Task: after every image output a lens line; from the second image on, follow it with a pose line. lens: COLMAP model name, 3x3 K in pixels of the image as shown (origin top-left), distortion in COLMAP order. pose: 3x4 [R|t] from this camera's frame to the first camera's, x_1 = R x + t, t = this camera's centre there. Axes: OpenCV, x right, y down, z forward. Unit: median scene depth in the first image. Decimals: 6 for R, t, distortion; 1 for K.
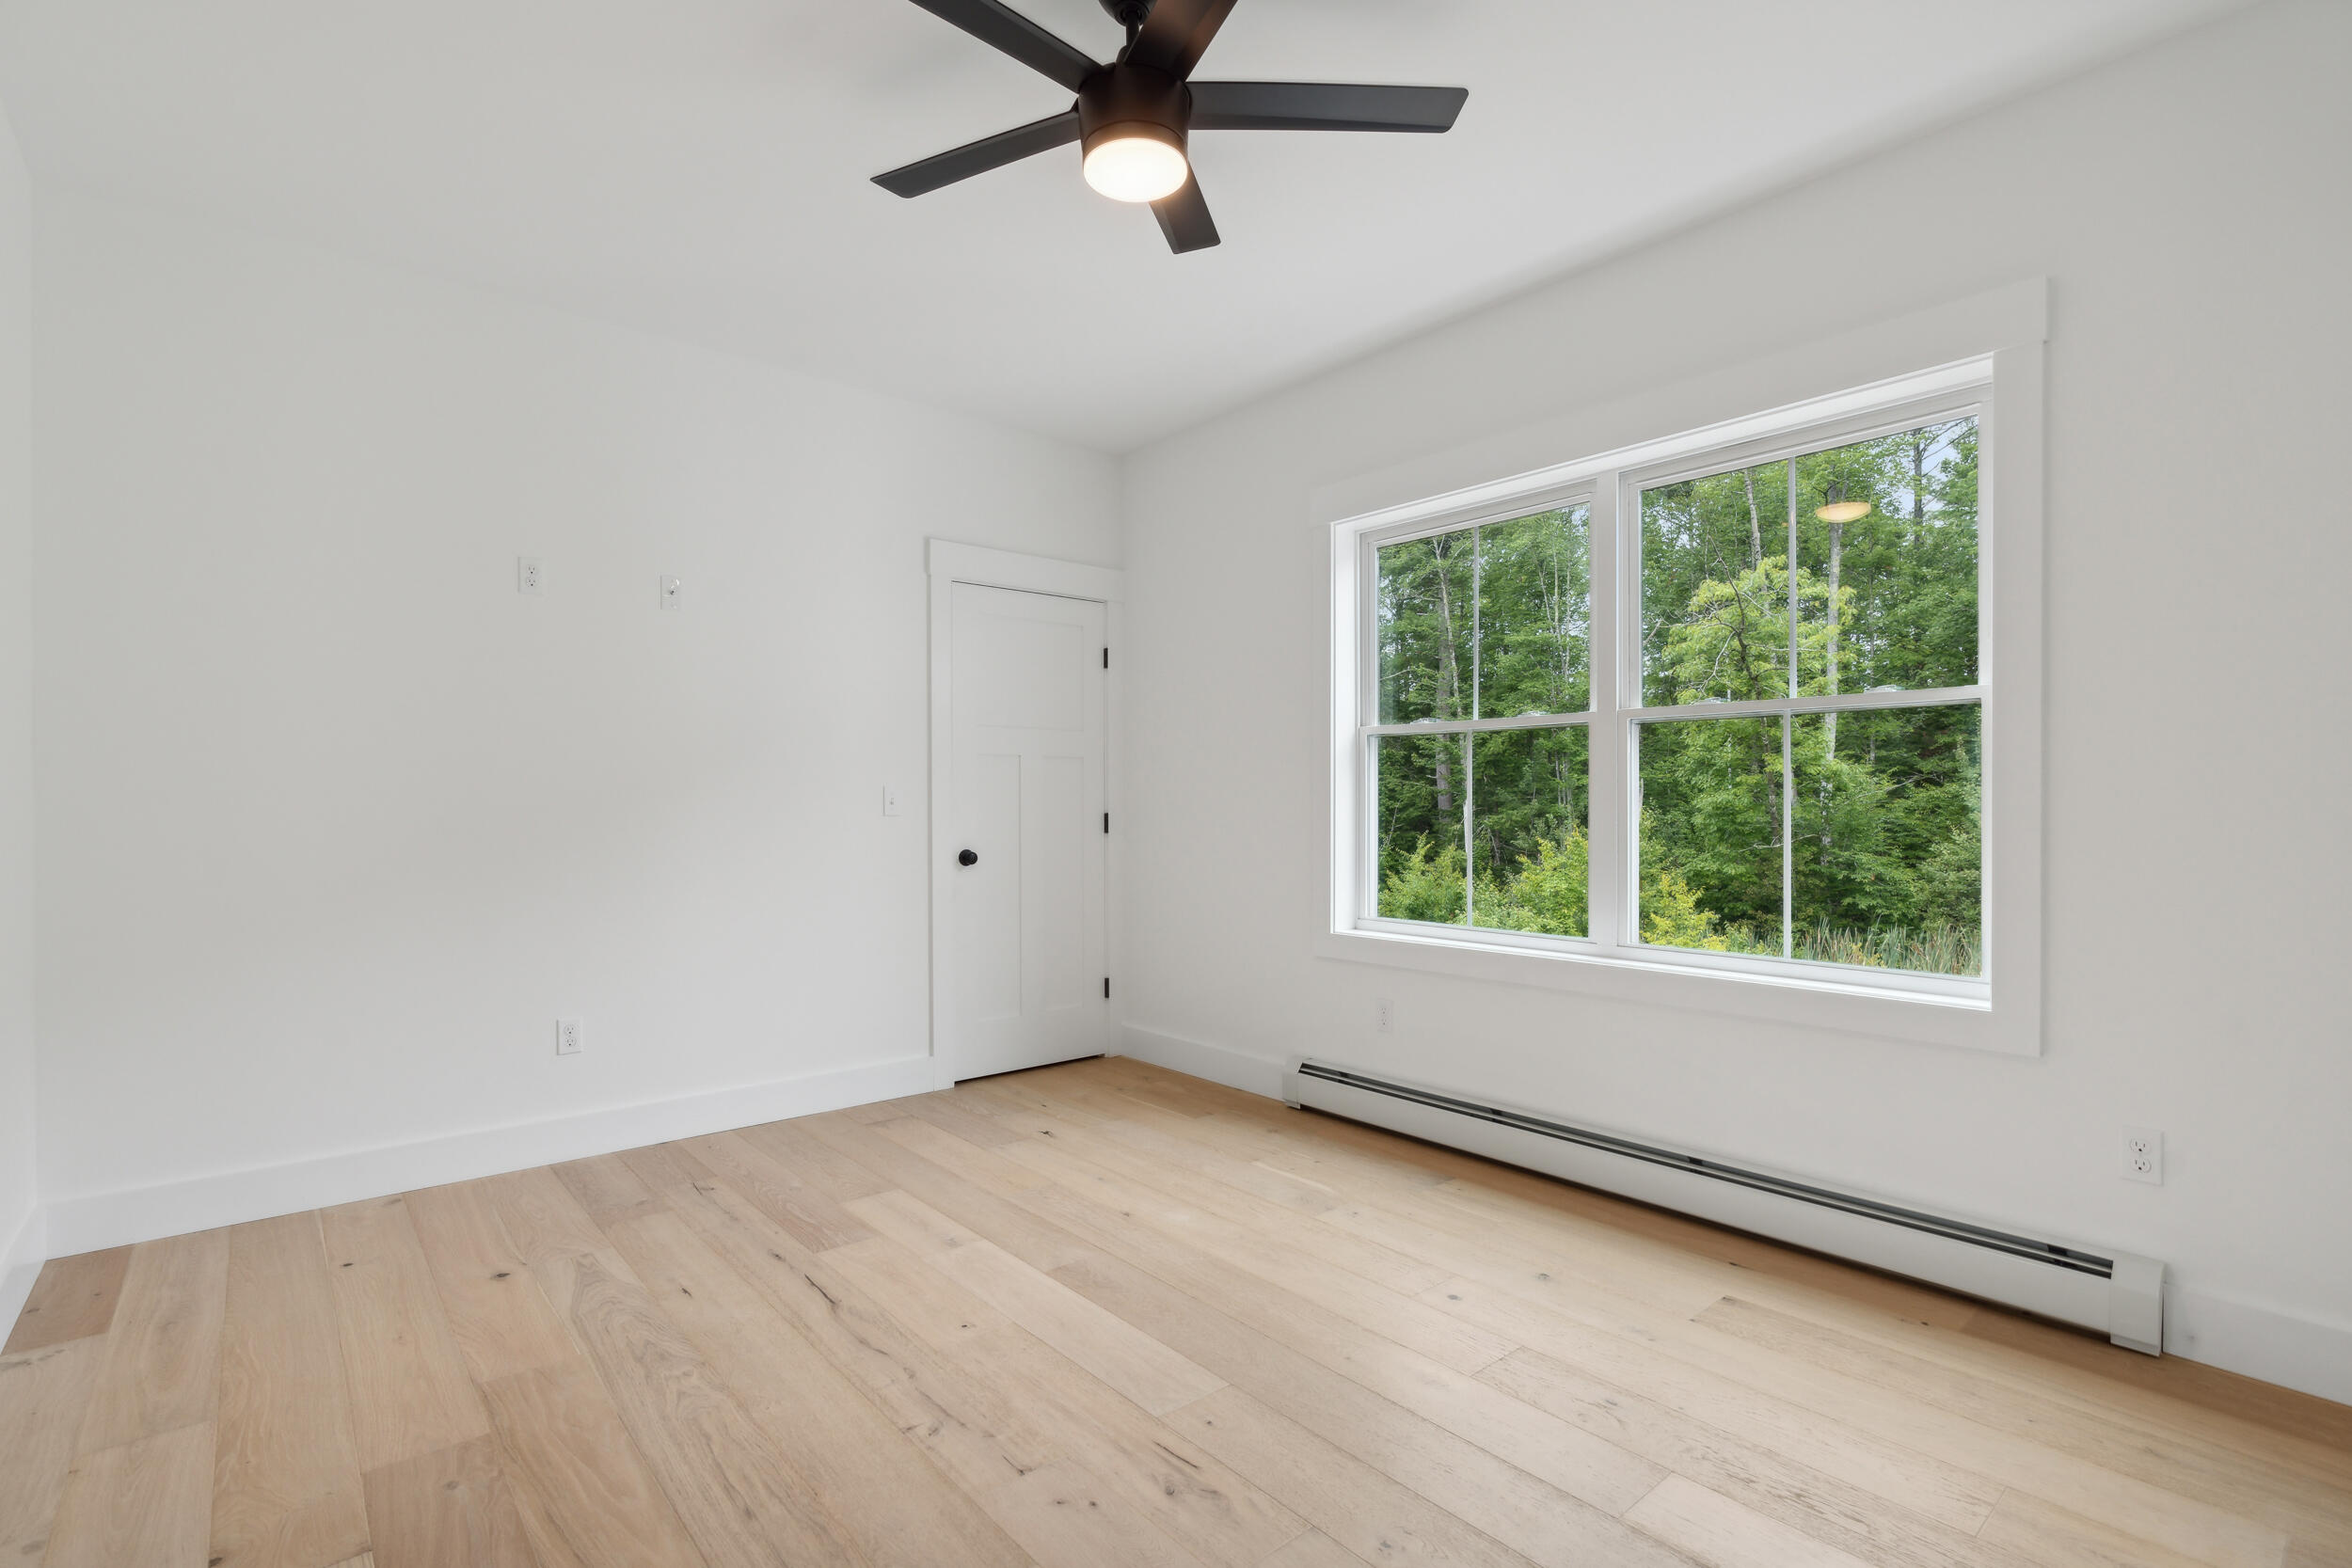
lens RADIAL K [[1109.9, 0, 1169.9], [0, 1109.9, 772.5], [0, 0, 1]] dist [0.000531, 0.000589]
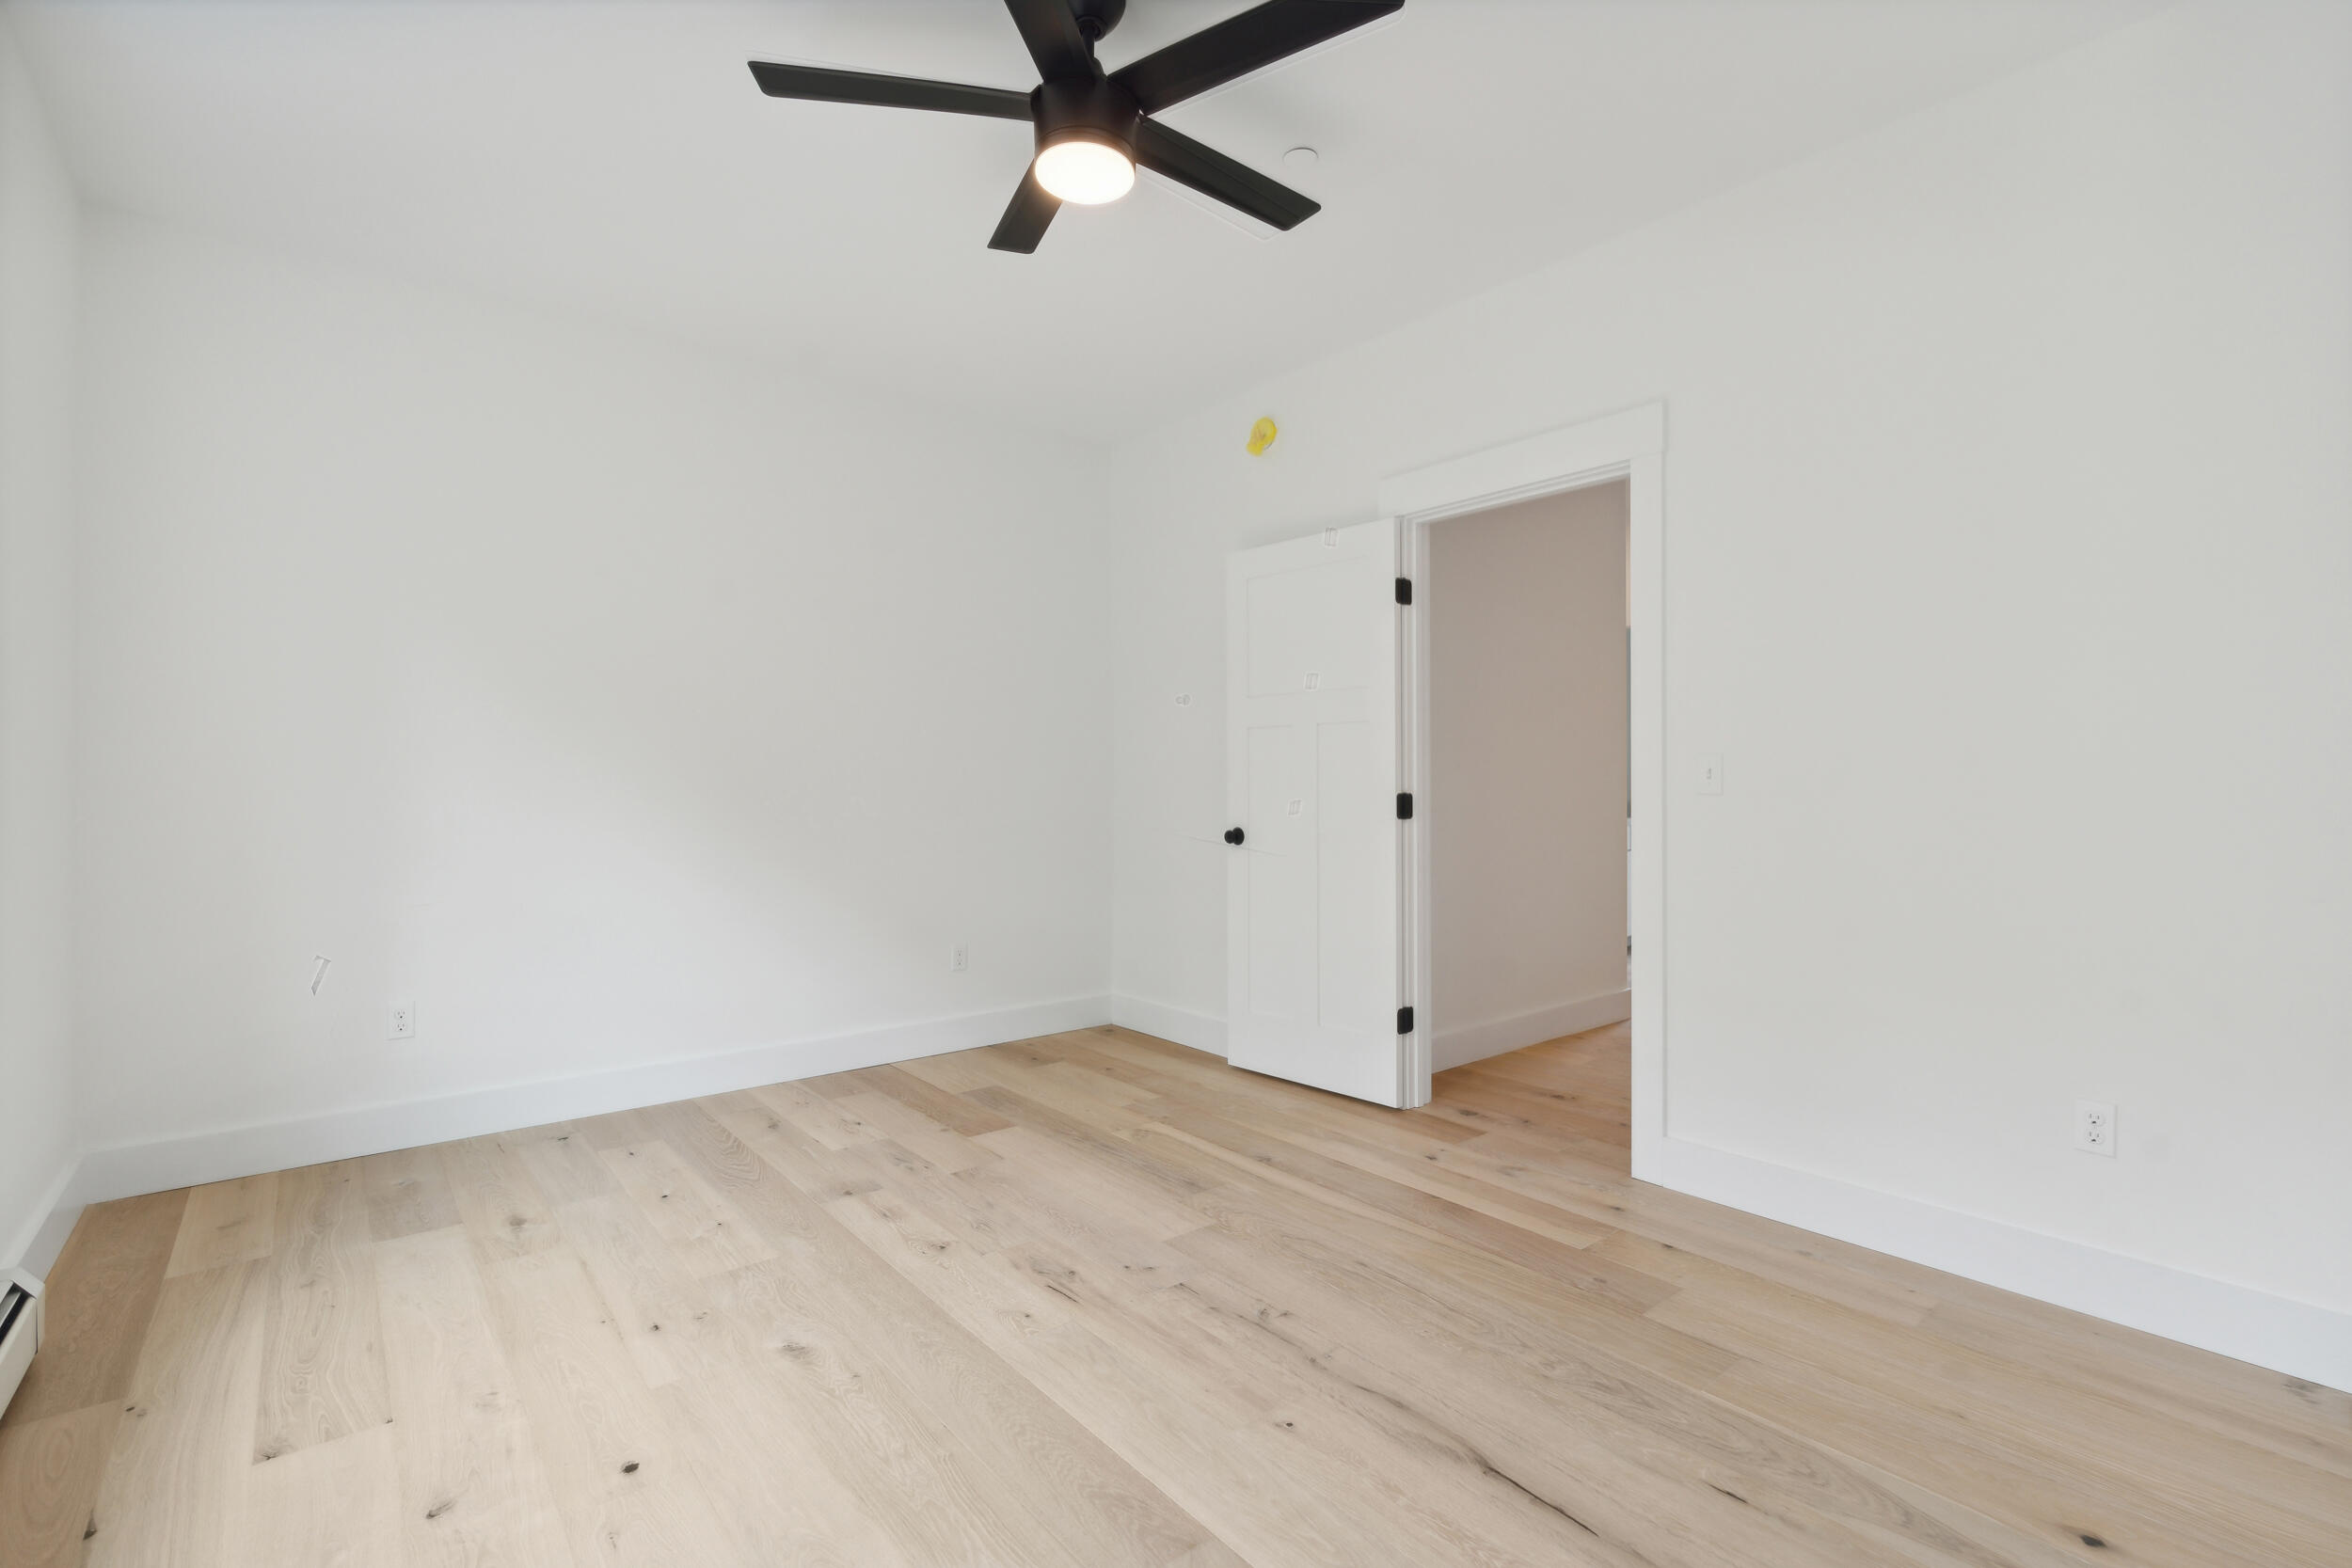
lens RADIAL K [[1079.9, 0, 1177.3], [0, 1079.9, 794.8], [0, 0, 1]] dist [0.002434, 0.000730]
pose [[-0.999979, 0.000485, 0.006471, -0.118751], [0.000359, 0.999809, -0.019552, 0.060480], [-0.006479, -0.019549, -0.999788, 2.001530]]
